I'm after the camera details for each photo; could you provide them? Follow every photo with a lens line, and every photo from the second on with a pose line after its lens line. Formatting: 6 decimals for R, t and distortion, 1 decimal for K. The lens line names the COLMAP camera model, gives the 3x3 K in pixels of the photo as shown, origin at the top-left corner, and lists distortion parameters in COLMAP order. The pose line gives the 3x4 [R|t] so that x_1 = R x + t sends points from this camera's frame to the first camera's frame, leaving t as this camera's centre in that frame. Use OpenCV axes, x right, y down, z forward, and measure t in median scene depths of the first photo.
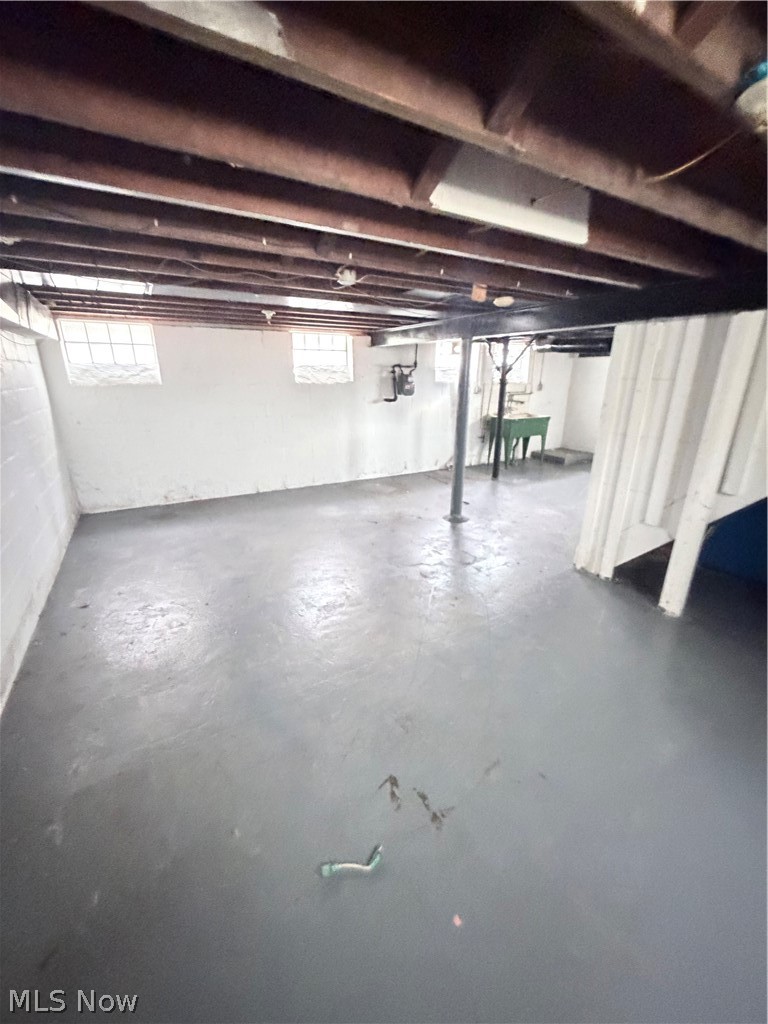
lens RADIAL K [[409.6, 0, 387.1], [0, 409.6, 512.0], [0, 0, 1]] dist [-0.000173, -0.000332]
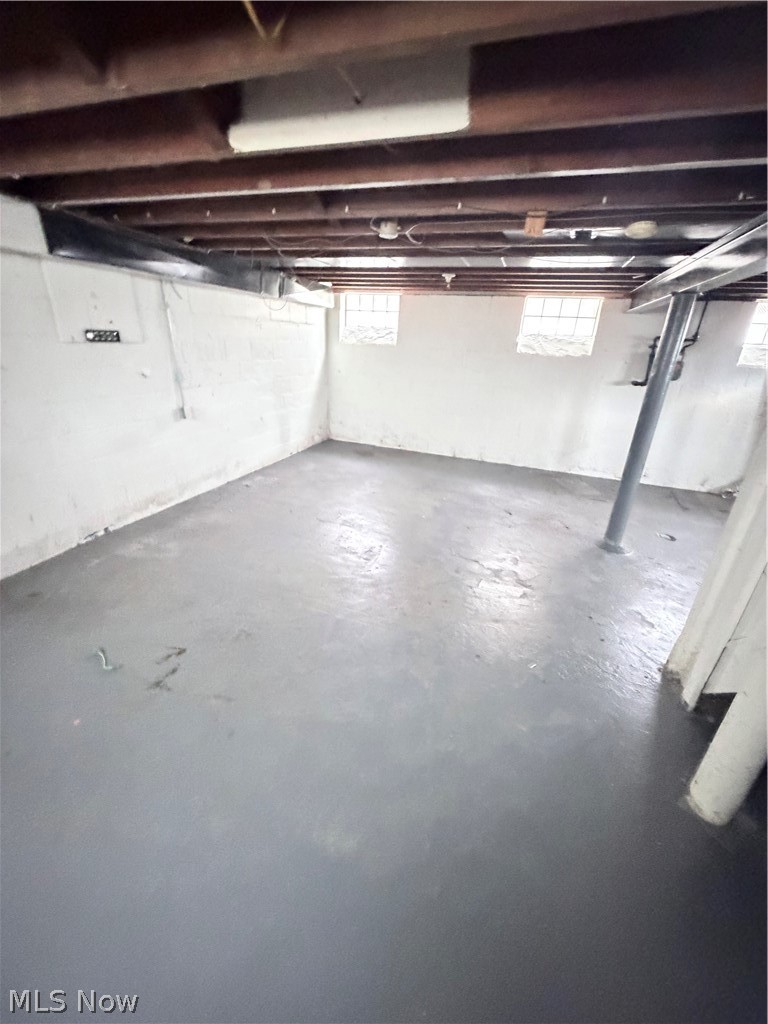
lens RADIAL K [[409.6, 0, 385.0], [0, 409.6, 512.7], [0, 0, 1]] dist [-0.000173, -0.000332]
pose [[0.643527, 0.324706, -0.693137, 0.415285], [-0.288104, 0.941719, 0.173673, -0.052957], [0.709132, 0.087932, 0.699571, 0.188840]]
